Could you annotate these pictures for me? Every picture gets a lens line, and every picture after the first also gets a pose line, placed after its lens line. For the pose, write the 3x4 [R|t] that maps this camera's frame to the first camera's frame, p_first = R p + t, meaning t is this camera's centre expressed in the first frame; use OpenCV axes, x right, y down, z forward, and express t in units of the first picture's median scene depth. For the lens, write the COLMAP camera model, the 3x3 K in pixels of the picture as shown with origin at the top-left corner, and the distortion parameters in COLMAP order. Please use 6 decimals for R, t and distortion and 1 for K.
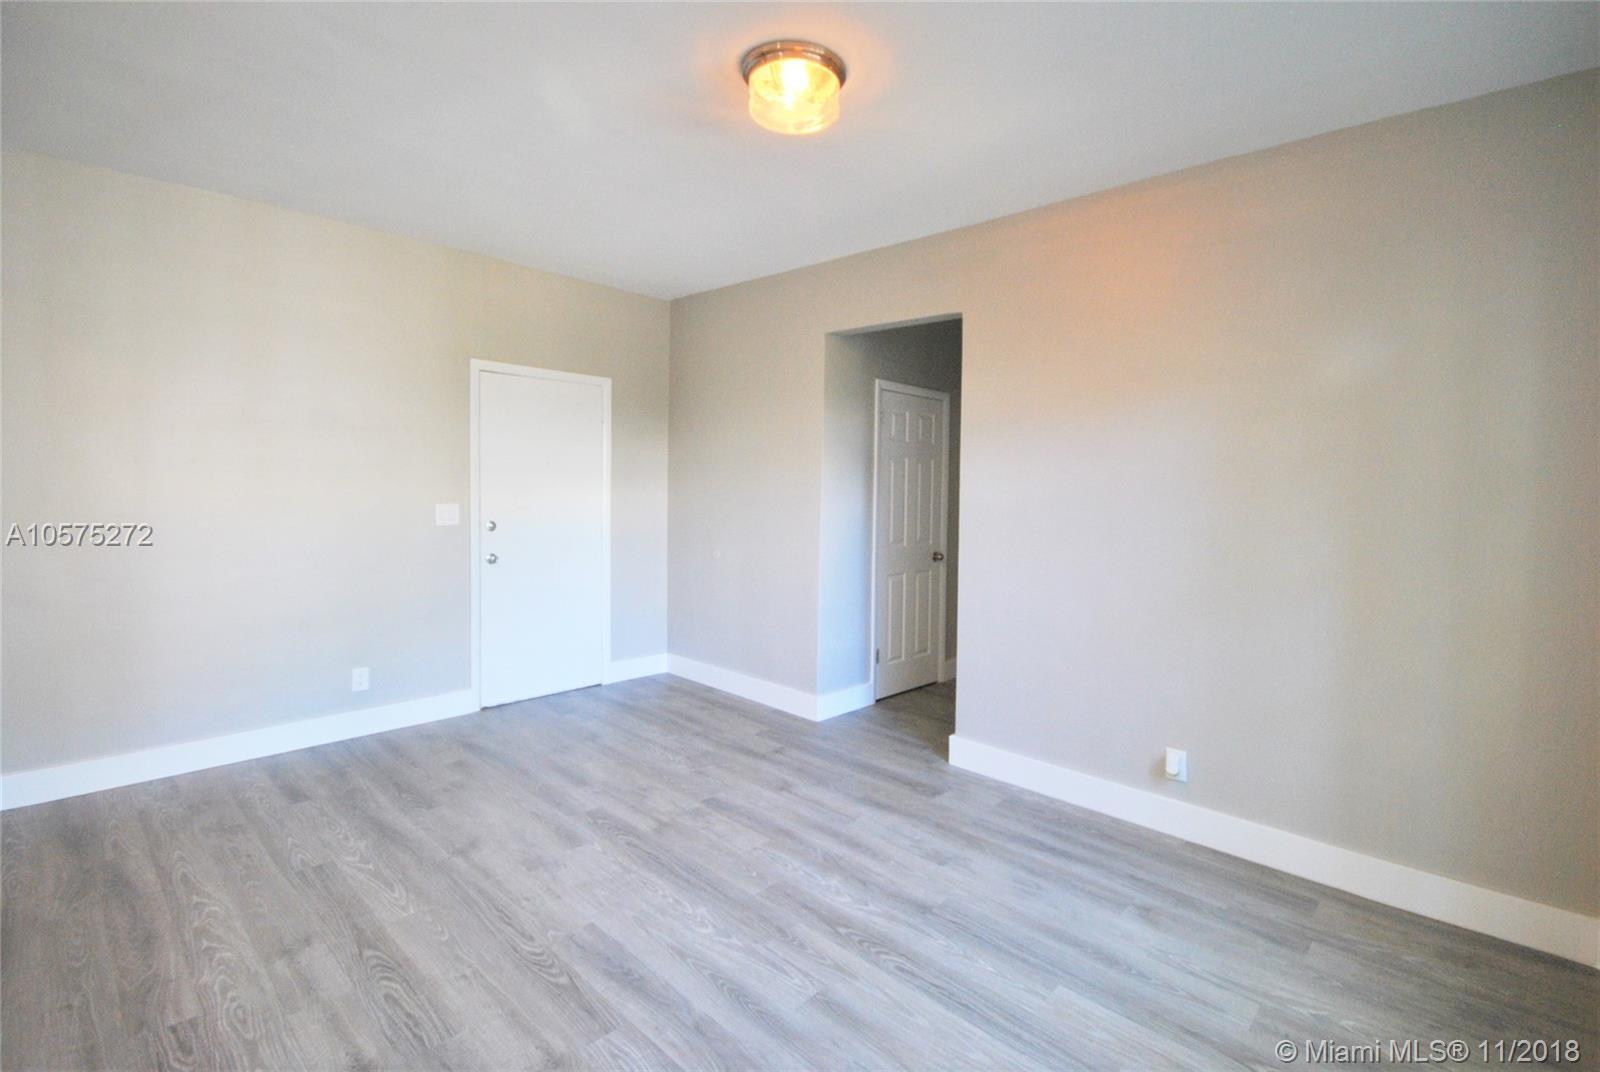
lens RADIAL K [[729.5, 0, 822.1], [0, 729.5, 530.4], [0, 0, 1]] dist [-0.001916, -0.000704]
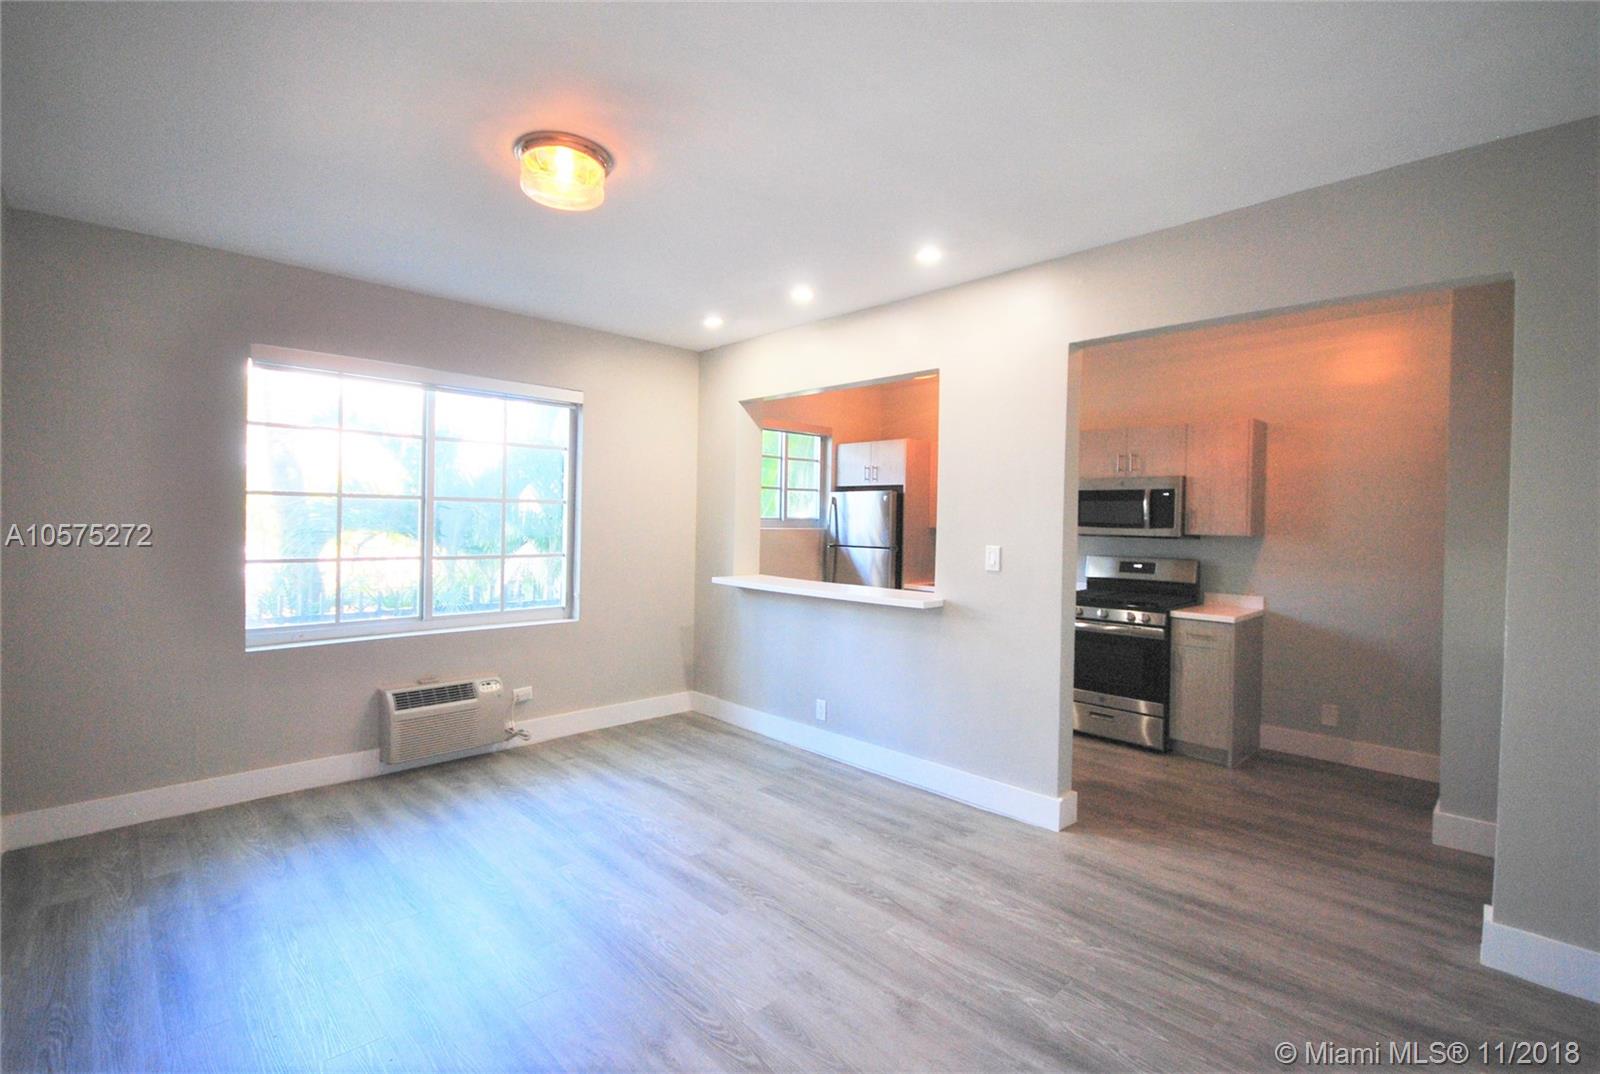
lens RADIAL K [[725.1, 0, 785.4], [0, 725.1, 527.7], [0, 0, 1]] dist [-0.001714, -0.000523]
pose [[-0.997373, -0.035419, 0.063181, -0.374187], [-0.030818, 0.996902, 0.072367, -0.122872], [-0.065549, 0.070230, -0.995375, 1.676020]]
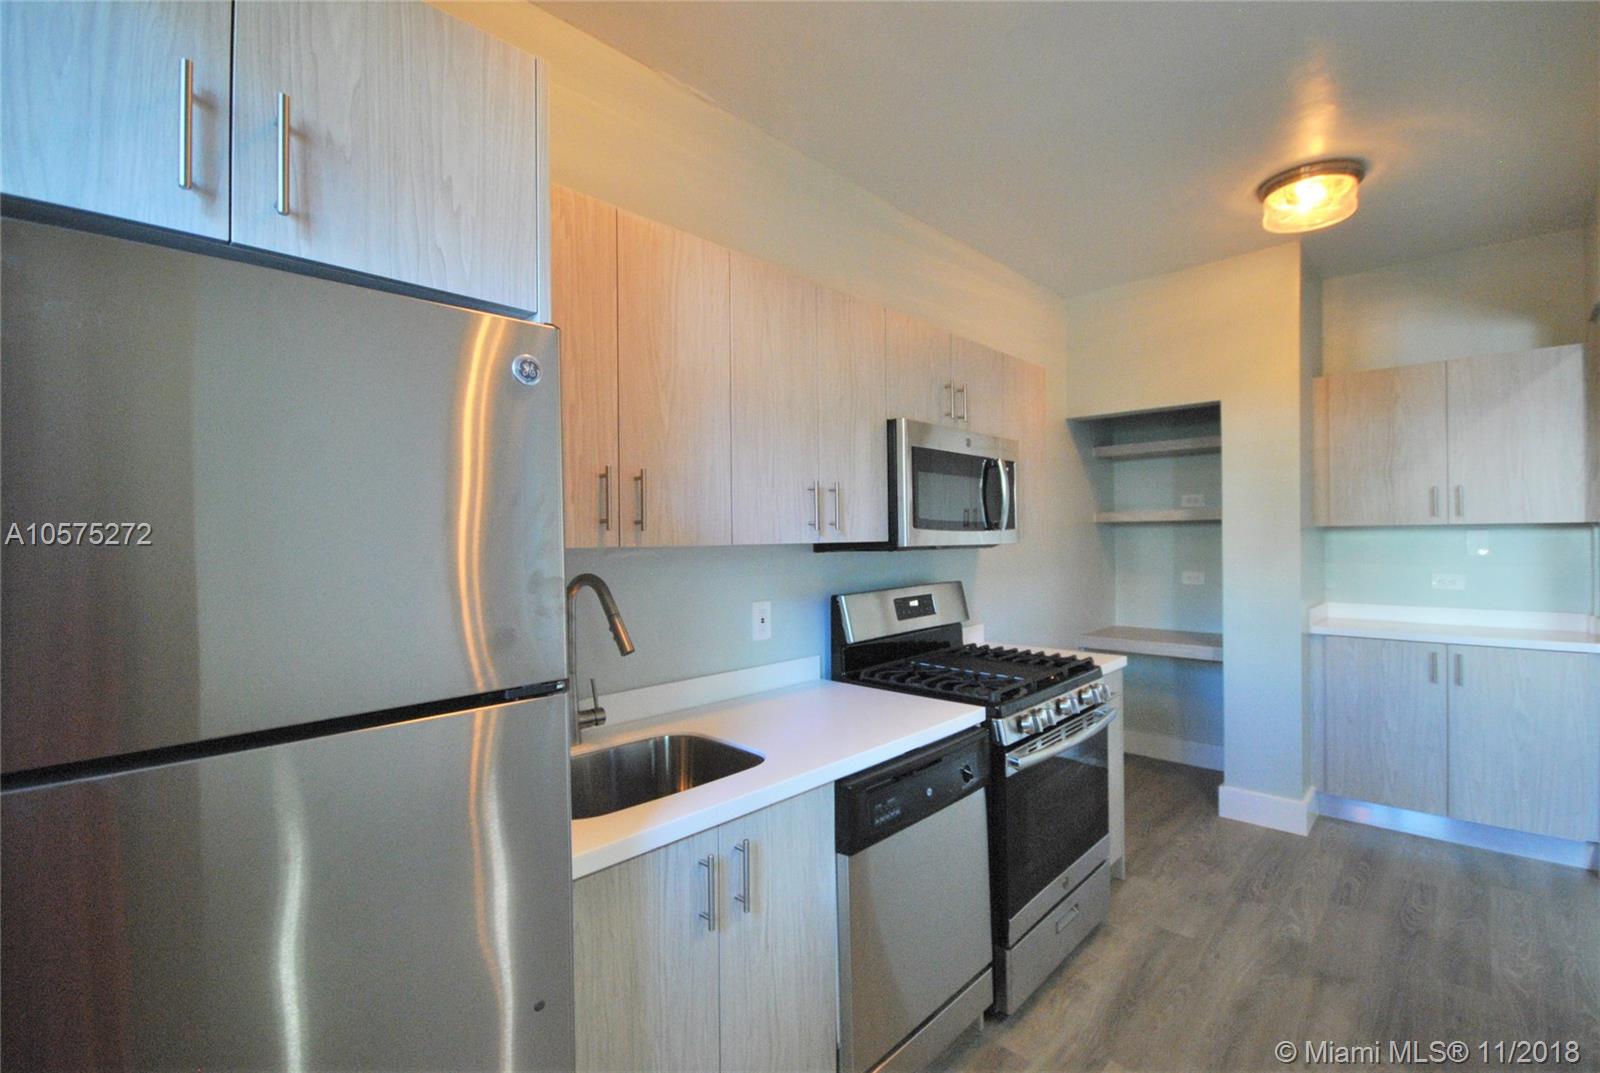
lens RADIAL K [[690.4, 0, 800.0], [0, 690.4, 536.5], [0, 0, 1]] dist [-0.003461, -0.000478]
pose [[-0.025174, -0.015826, -0.999558, -0.229764], [-0.044687, 0.998893, -0.014690, 0.006808], [0.998684, 0.044297, -0.025853, -0.287127]]
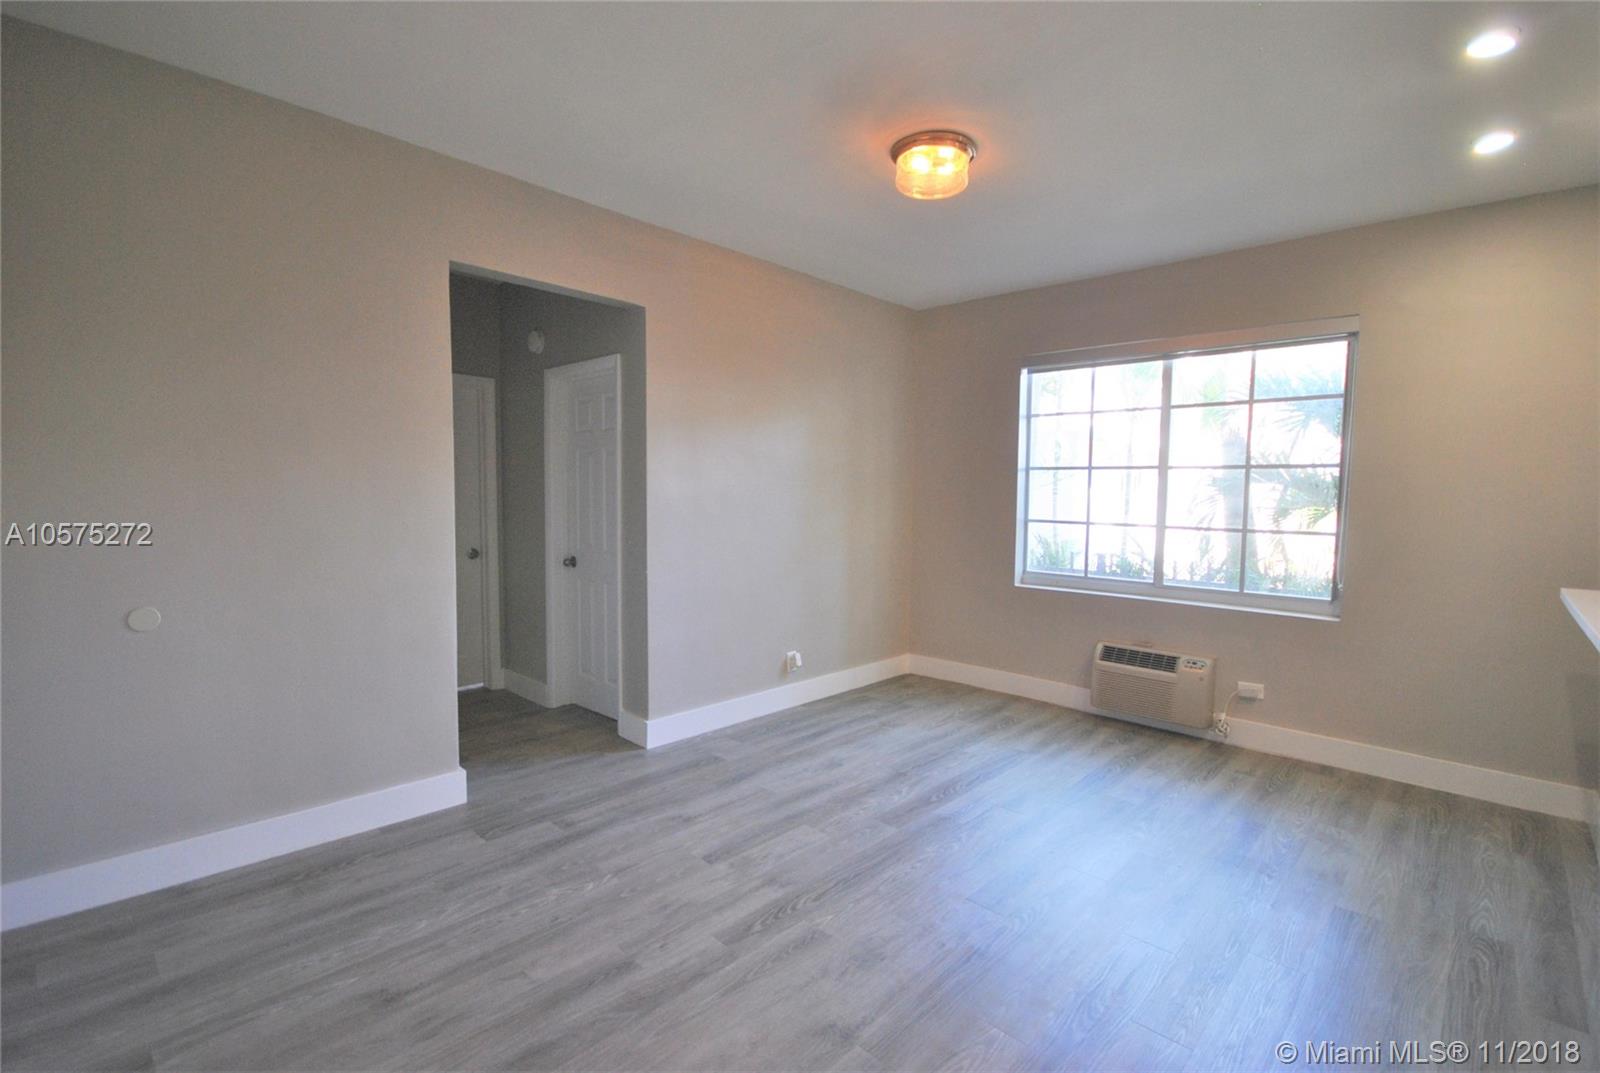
lens RADIAL K [[729.5, 0, 822.1], [0, 729.5, 530.9], [0, 0, 1]] dist [-0.001916, -0.000704]
pose [[-0.000197, -0.076507, 0.997069, -1.077100], [0.045507, 0.996035, 0.076437, -0.071972], [-0.998964, 0.045388, 0.003285, 0.952083]]
